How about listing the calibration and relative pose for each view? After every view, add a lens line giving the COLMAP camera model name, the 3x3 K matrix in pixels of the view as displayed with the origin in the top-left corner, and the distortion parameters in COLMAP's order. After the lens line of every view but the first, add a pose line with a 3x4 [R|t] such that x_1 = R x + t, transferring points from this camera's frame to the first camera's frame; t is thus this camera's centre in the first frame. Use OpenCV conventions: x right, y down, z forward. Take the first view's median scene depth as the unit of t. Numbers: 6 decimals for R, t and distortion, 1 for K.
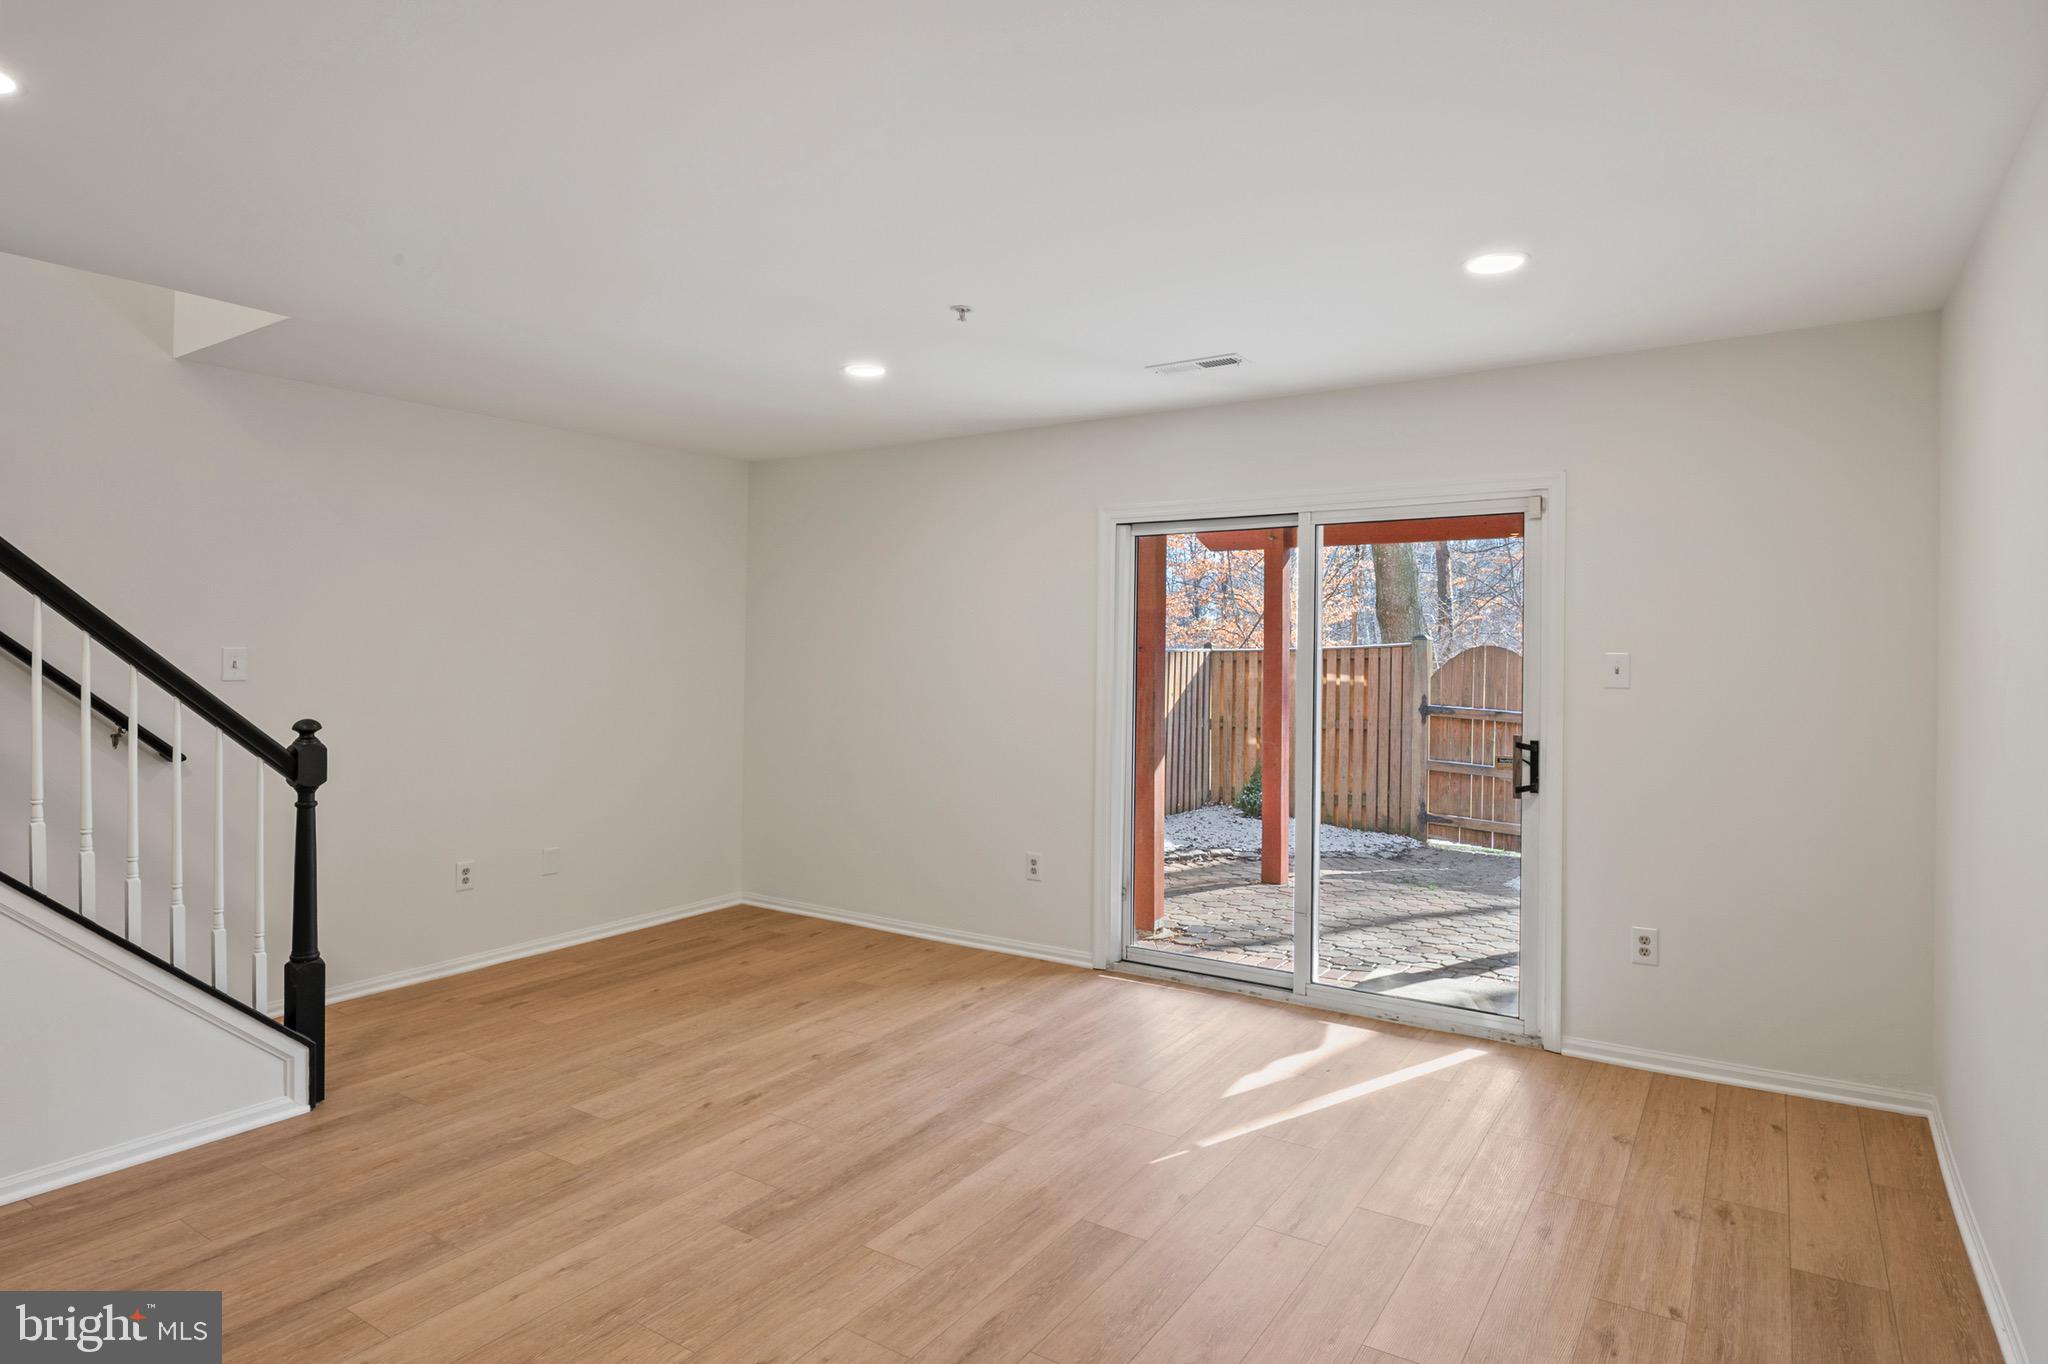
lens RADIAL K [[1105.8, 0, 1010.4], [0, 1105.8, 678.5], [0, 0, 1]] dist [-0.004436, -0.005527]
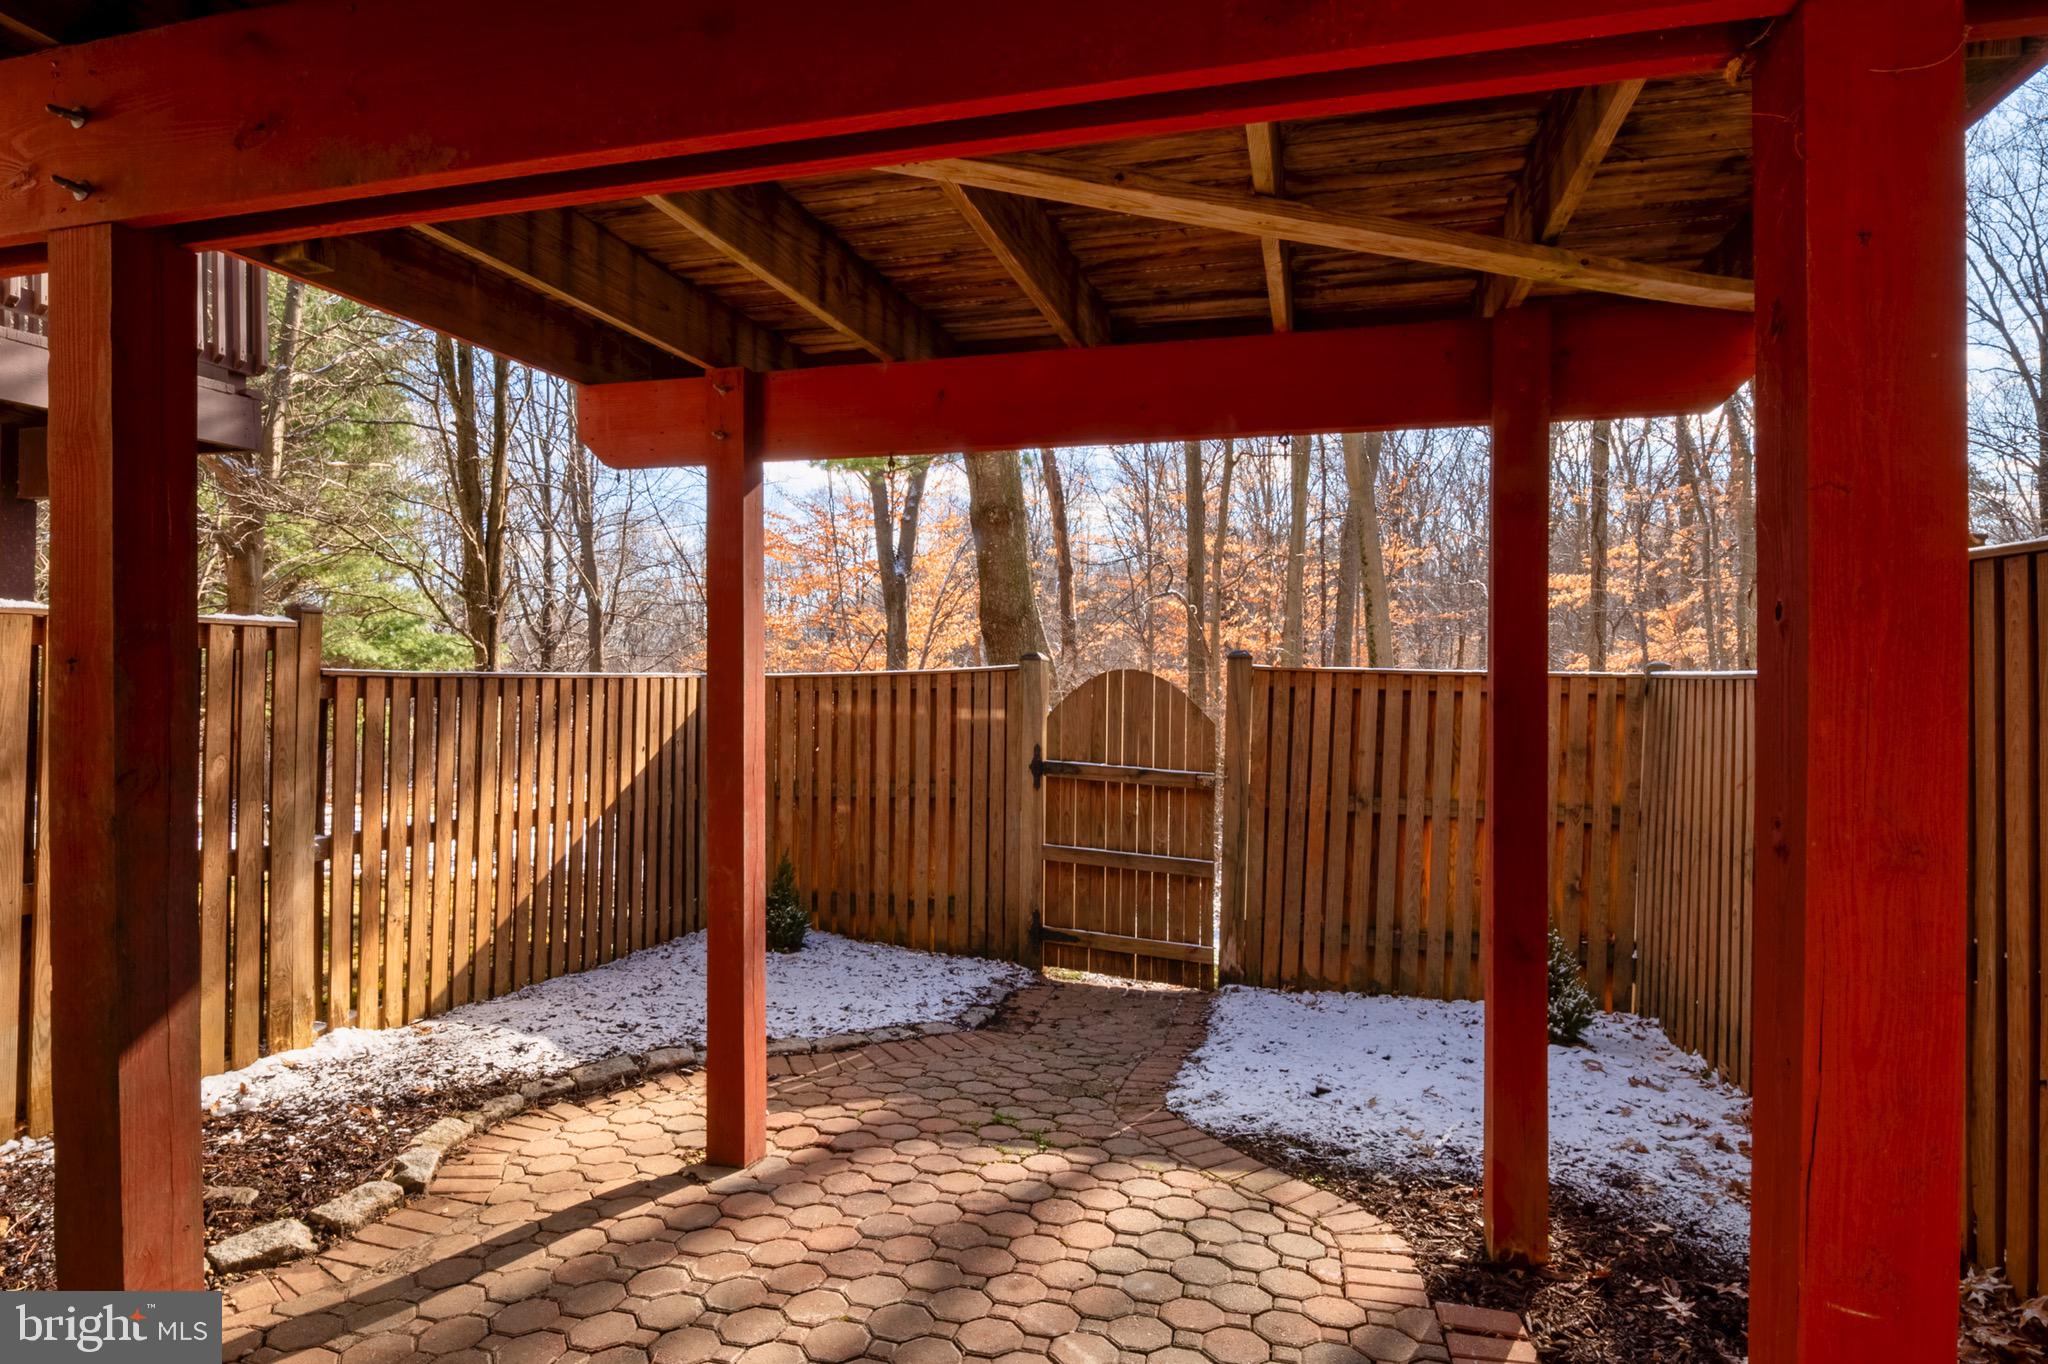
lens RADIAL K [[1105.8, 0, 1024.0], [0, 1105.8, 682.6], [0, 0, 1]] dist [-0.004436, -0.005527]
pose [[0.944704, 0.004295, 0.327896, 0.158605], [0.002552, 0.999788, -0.020451, -0.008717], [-0.327915, 0.020157, 0.944492, 0.399842]]
